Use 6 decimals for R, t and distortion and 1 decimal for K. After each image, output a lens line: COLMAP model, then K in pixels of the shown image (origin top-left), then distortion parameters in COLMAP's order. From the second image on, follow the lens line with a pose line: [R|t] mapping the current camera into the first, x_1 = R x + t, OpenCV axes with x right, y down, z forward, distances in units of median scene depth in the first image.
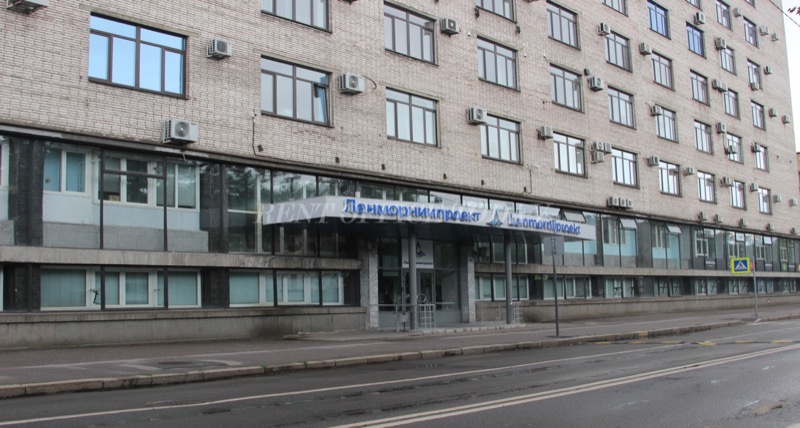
lens RADIAL K [[853.0, 0, 400.0], [0, 853.0, 214.0], [0, 0, 1]] dist [-0.131934, 0.009327]
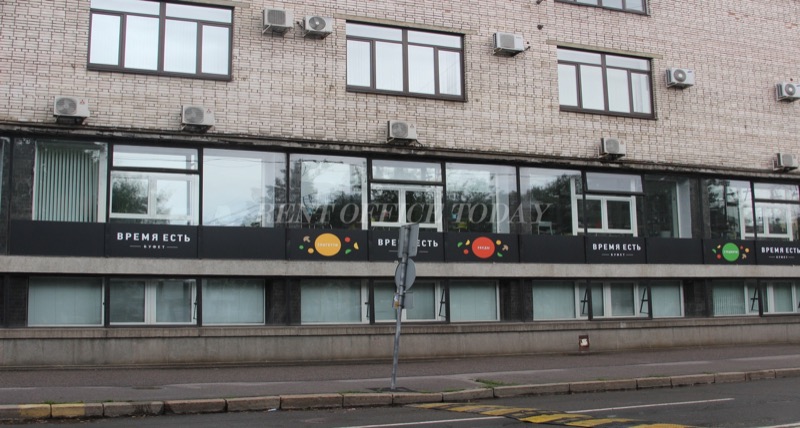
lens RADIAL K [[853.0, 0, 400.0], [0, 853.0, 214.0], [0, 0, 1]] dist [-0.131934, 0.009327]
pose [[0.887881, -0.045701, -0.457797, 0.139246], [0.039230, 0.998951, -0.023638, 0.013608], [0.458397, 0.003029, 0.888742, 0.157160]]
